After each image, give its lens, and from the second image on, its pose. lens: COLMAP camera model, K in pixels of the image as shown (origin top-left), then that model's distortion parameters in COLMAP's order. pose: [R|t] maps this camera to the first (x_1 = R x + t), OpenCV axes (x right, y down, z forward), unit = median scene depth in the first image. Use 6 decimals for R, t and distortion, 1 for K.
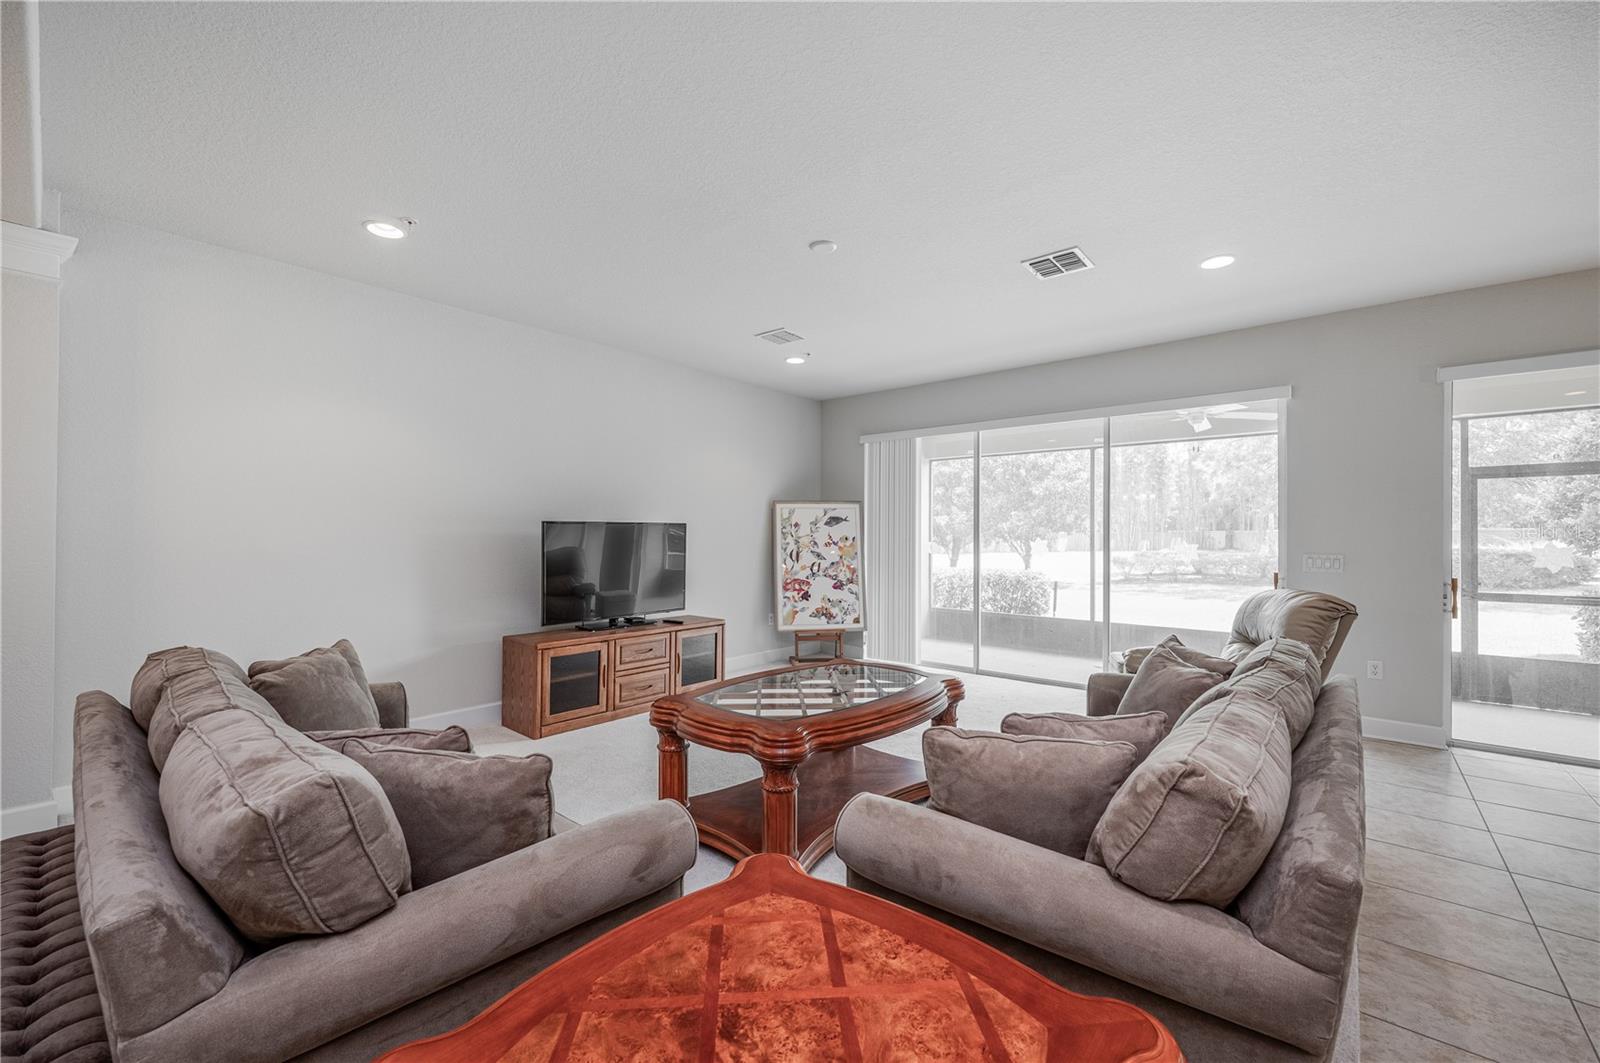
lens RADIAL K [[651.4, 0, 792.9], [0, 651.4, 535.4], [0, 0, 1]] dist [-0.002827, -0.000170]
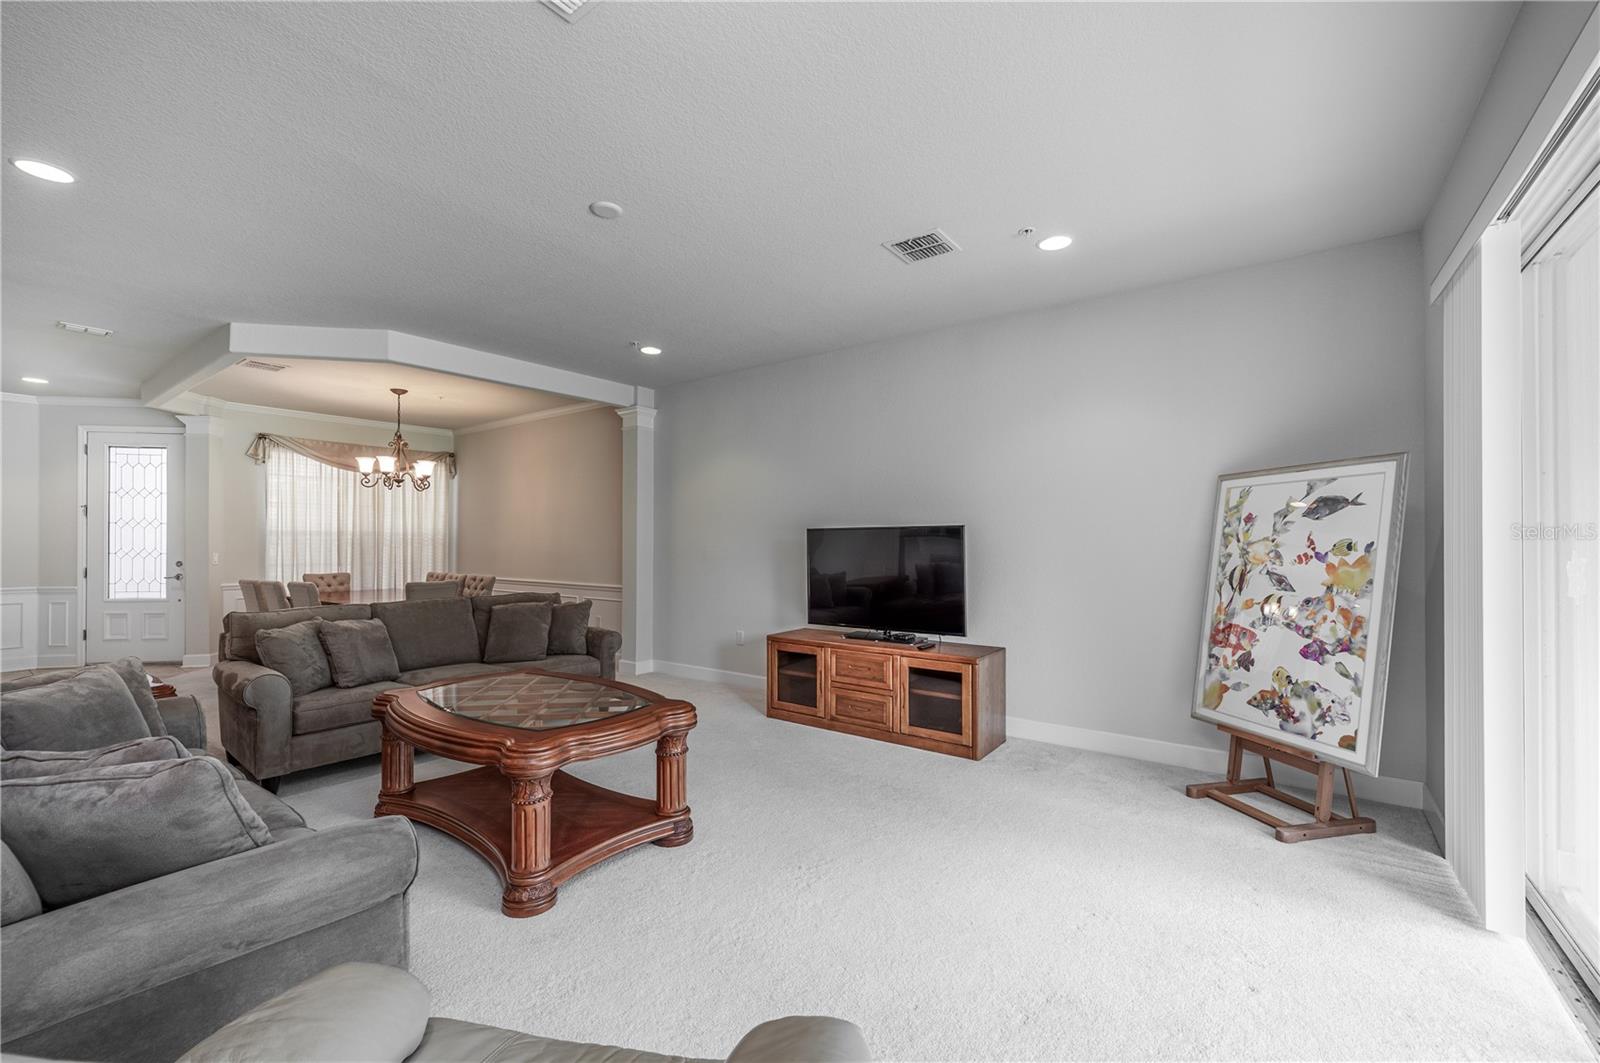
lens RADIAL K [[651.4, 0, 798.1], [0, 651.4, 537.1], [0, 0, 1]] dist [-0.002827, -0.000170]
pose [[0.057411, -0.009548, -0.998305, 0.493606], [0.004707, 0.999946, -0.009293, 0.001238], [0.998340, -0.004166, 0.057453, 0.623776]]
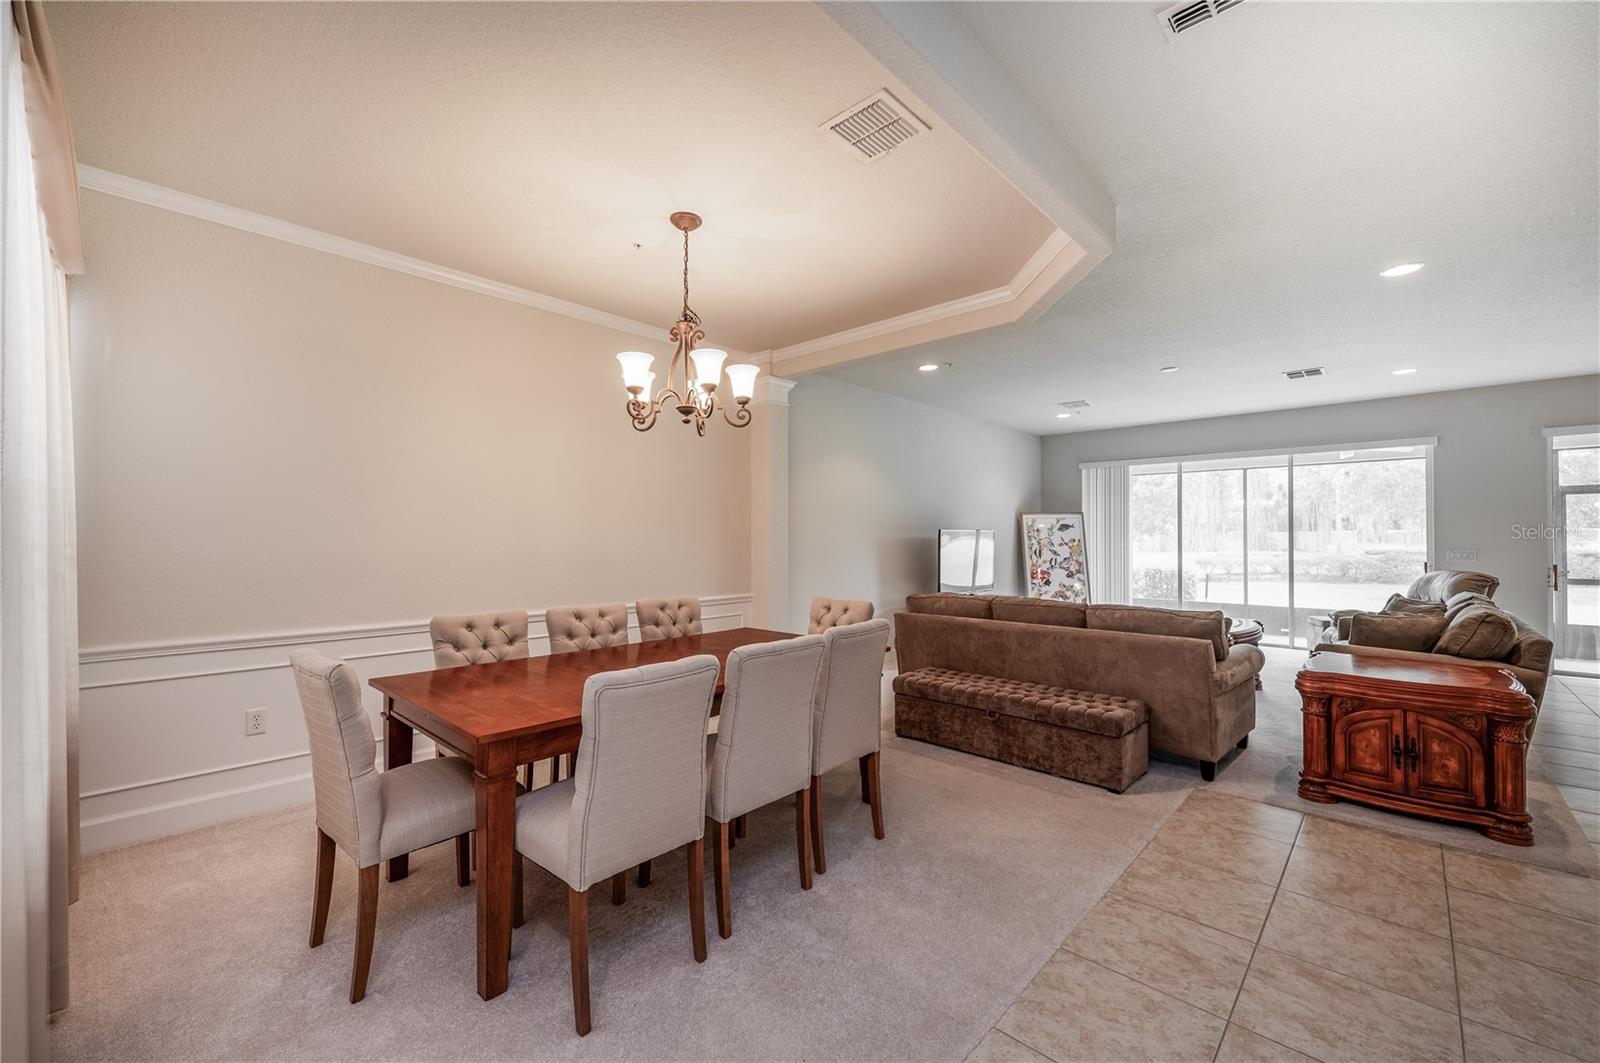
lens RADIAL K [[651.4, 0, 804.6], [0, 651.4, 533.4], [0, 0, 1]] dist [-0.002827, -0.000170]
pose [[0.999052, -0.003286, -0.043410, -0.422439], [0.003008, 0.999975, -0.006463, -0.002281], [0.043430, 0.006326, 0.999036, -0.375412]]
